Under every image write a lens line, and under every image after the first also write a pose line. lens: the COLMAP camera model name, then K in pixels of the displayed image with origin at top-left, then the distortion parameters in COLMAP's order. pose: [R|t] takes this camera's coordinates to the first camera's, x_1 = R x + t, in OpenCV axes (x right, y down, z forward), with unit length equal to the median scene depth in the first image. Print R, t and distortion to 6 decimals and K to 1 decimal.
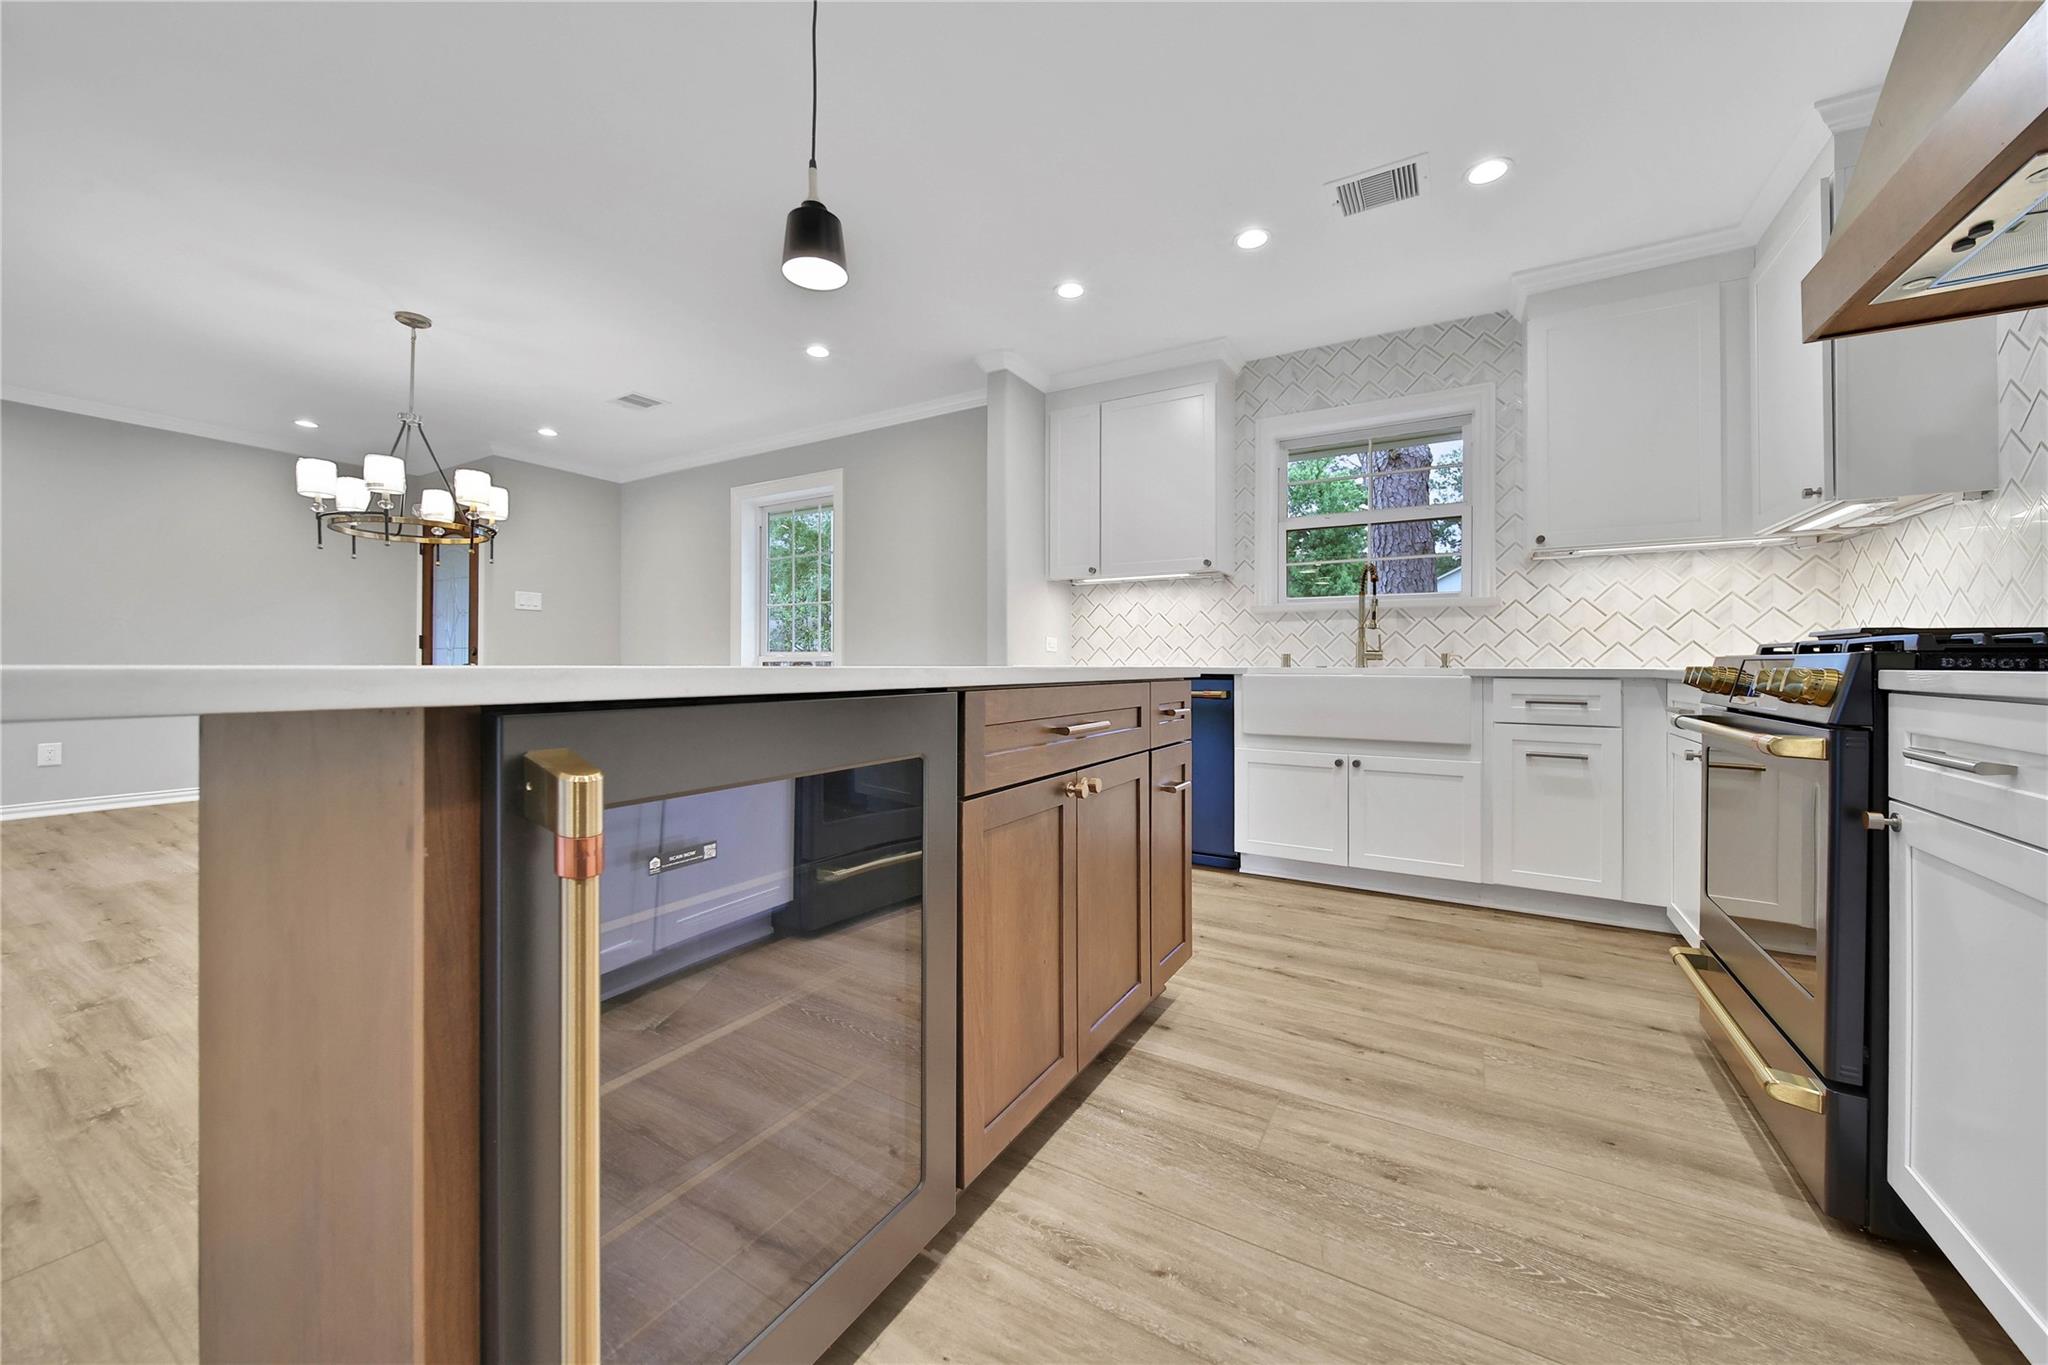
lens RADIAL K [[747.8, 0, 1023.1], [0, 747.8, 658.1], [0, 0, 1]] dist [0.002930, -0.002169]
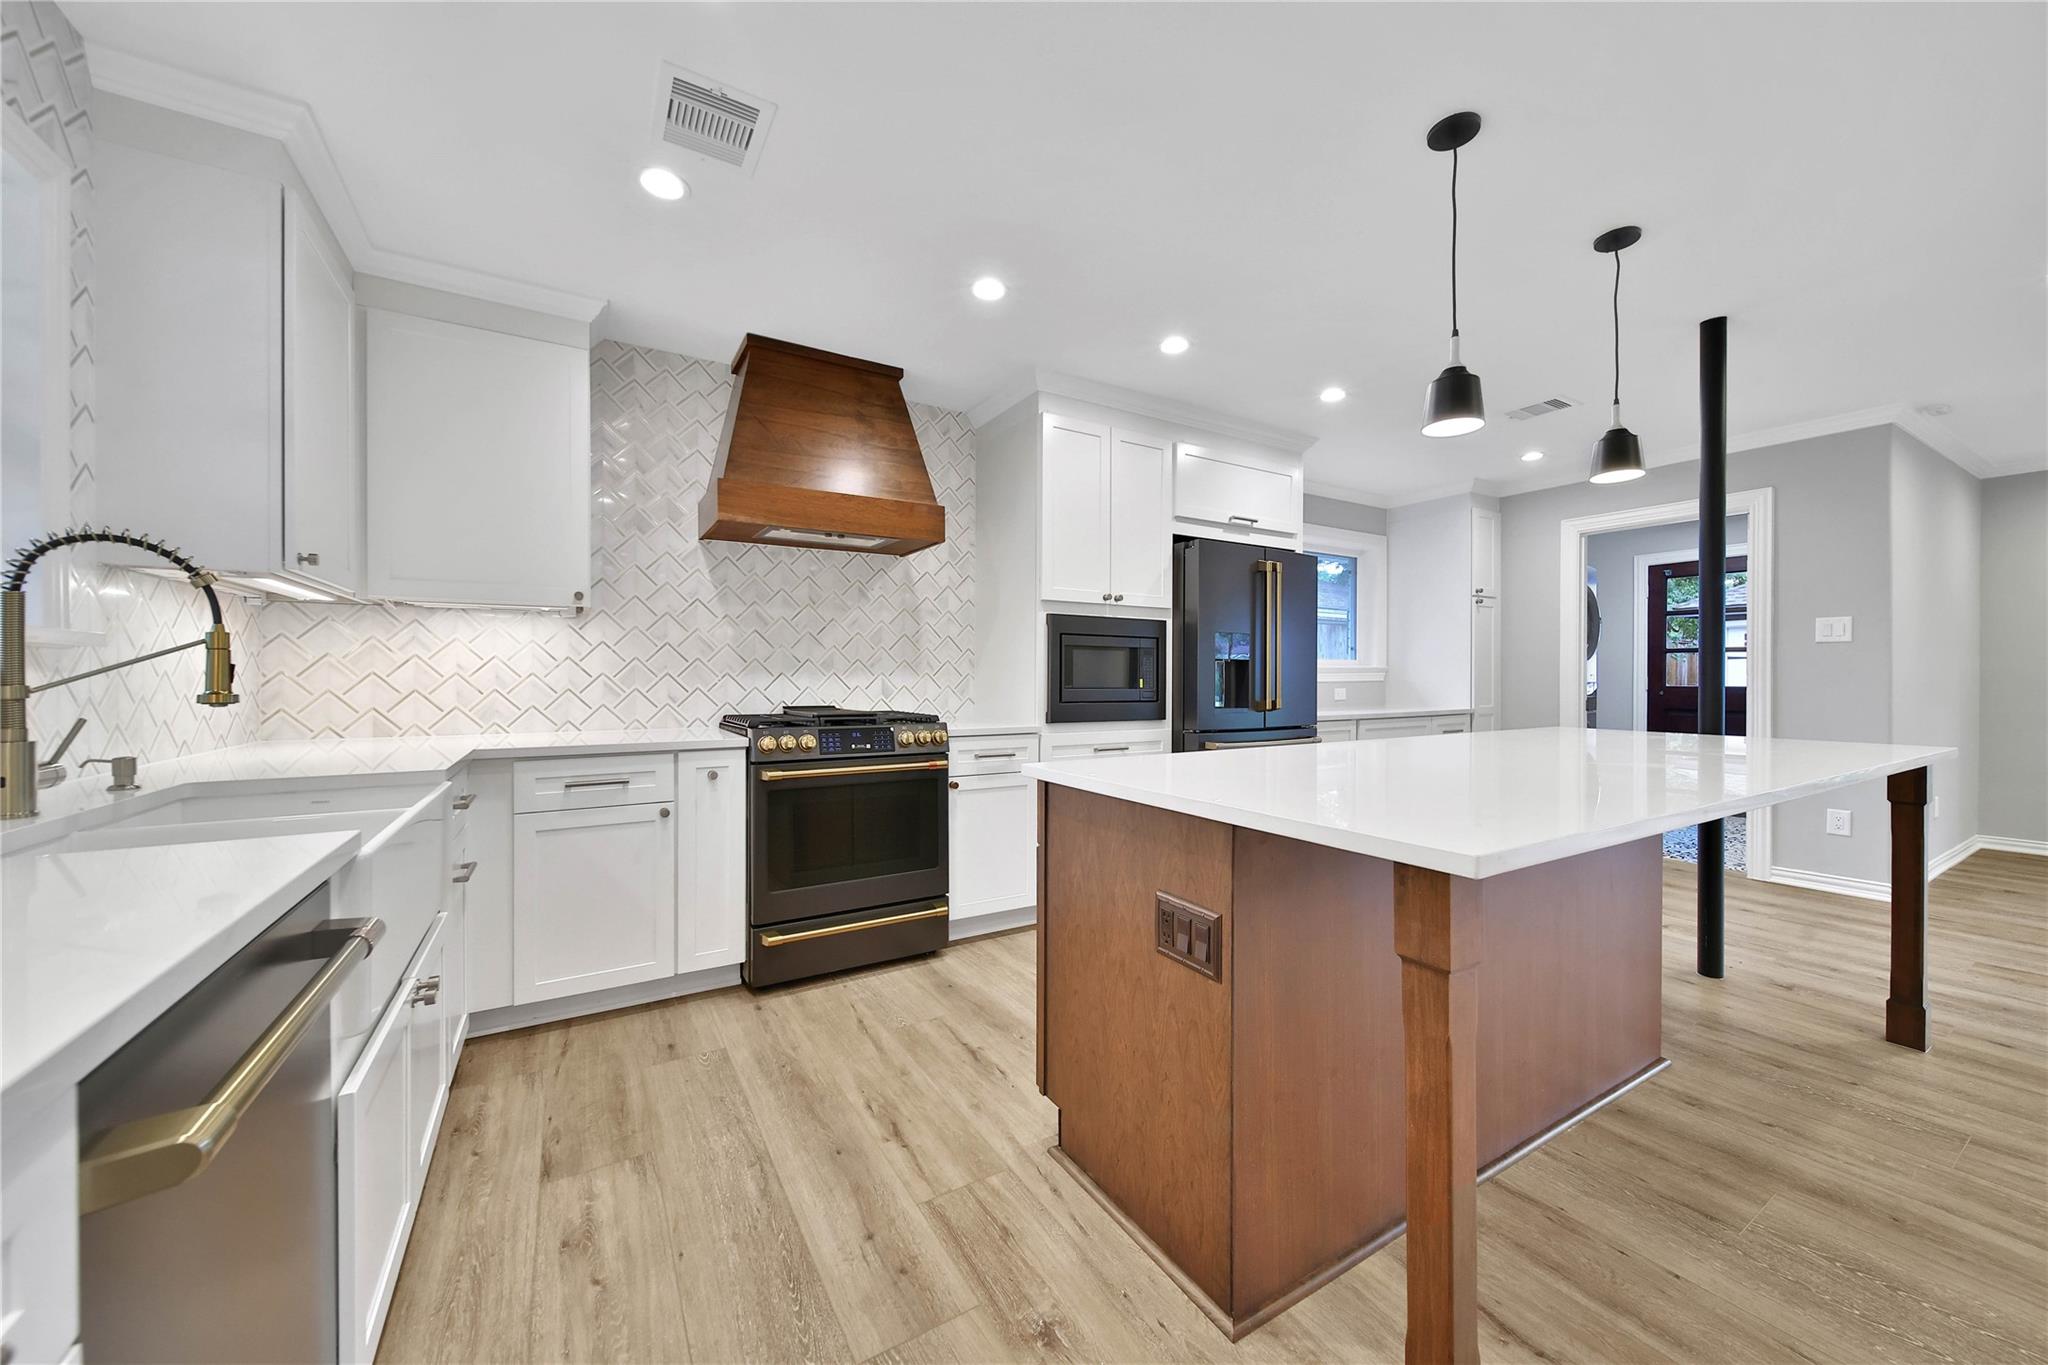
lens RADIAL K [[735.1, 0, 1017.2], [0, 735.1, 676.0], [0, 0, 1]] dist [0.001134, -0.001205]
pose [[-0.881177, -0.002920, 0.472778, -0.135777], [-0.007426, 0.999943, -0.007665, -0.068811], [-0.472728, -0.010265, -0.881148, 1.426738]]
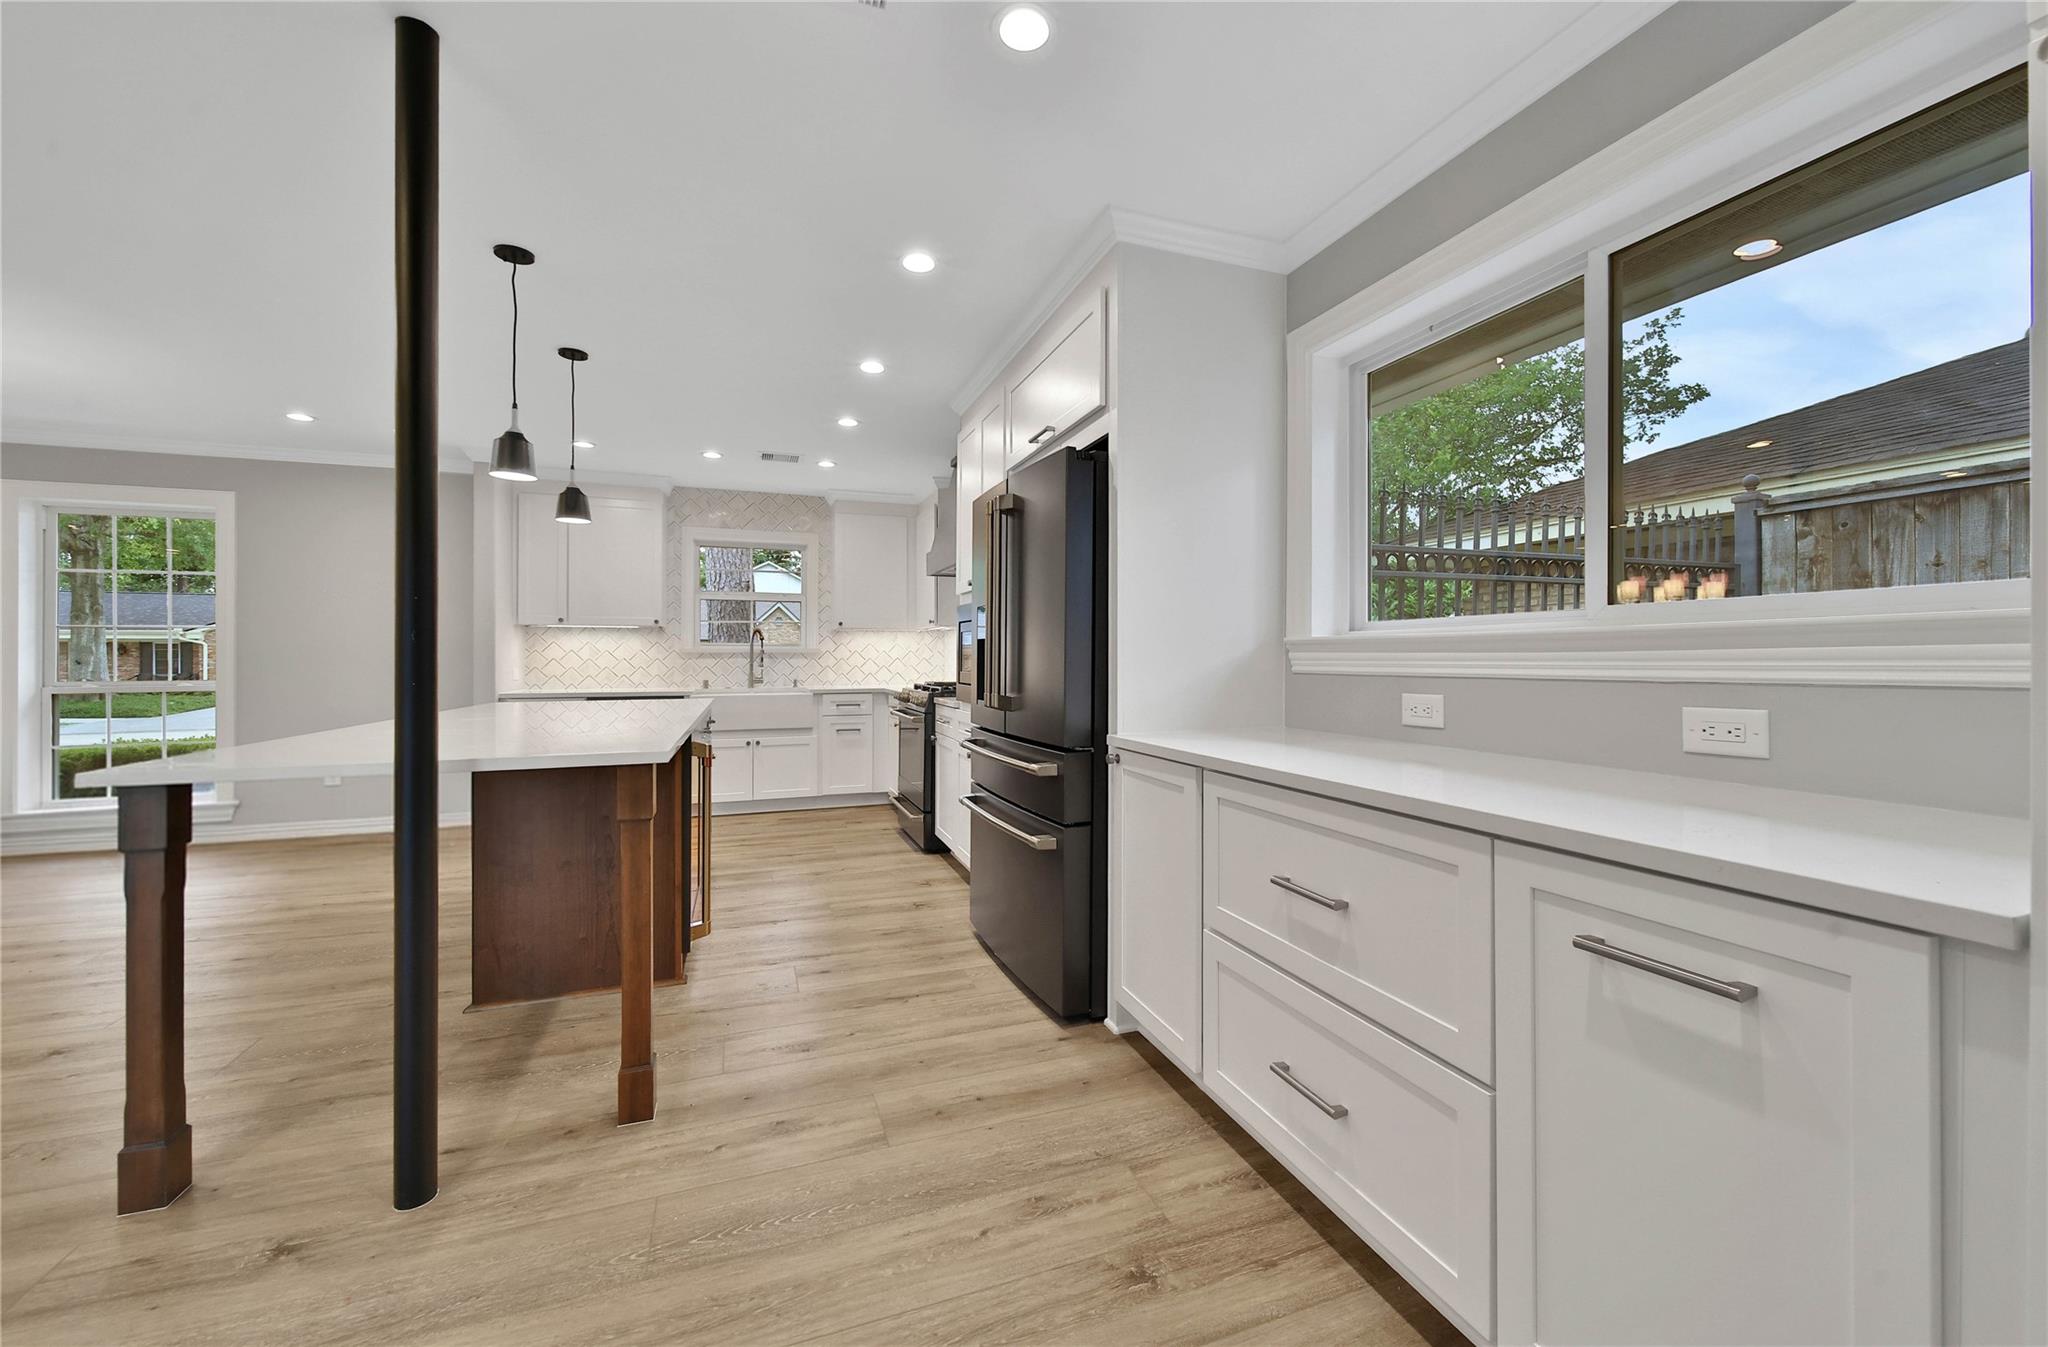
lens RADIAL K [[779.8, 0, 1020.5], [0, 779.8, 653.3], [0, 0, 1]] dist [0.003062, 0.000125]
pose [[0.635841, 0.001149, 0.771819, -0.707336], [-0.004102, 0.999990, 0.001891, -0.095761], [-0.771809, -0.004369, 0.635840, -0.808779]]
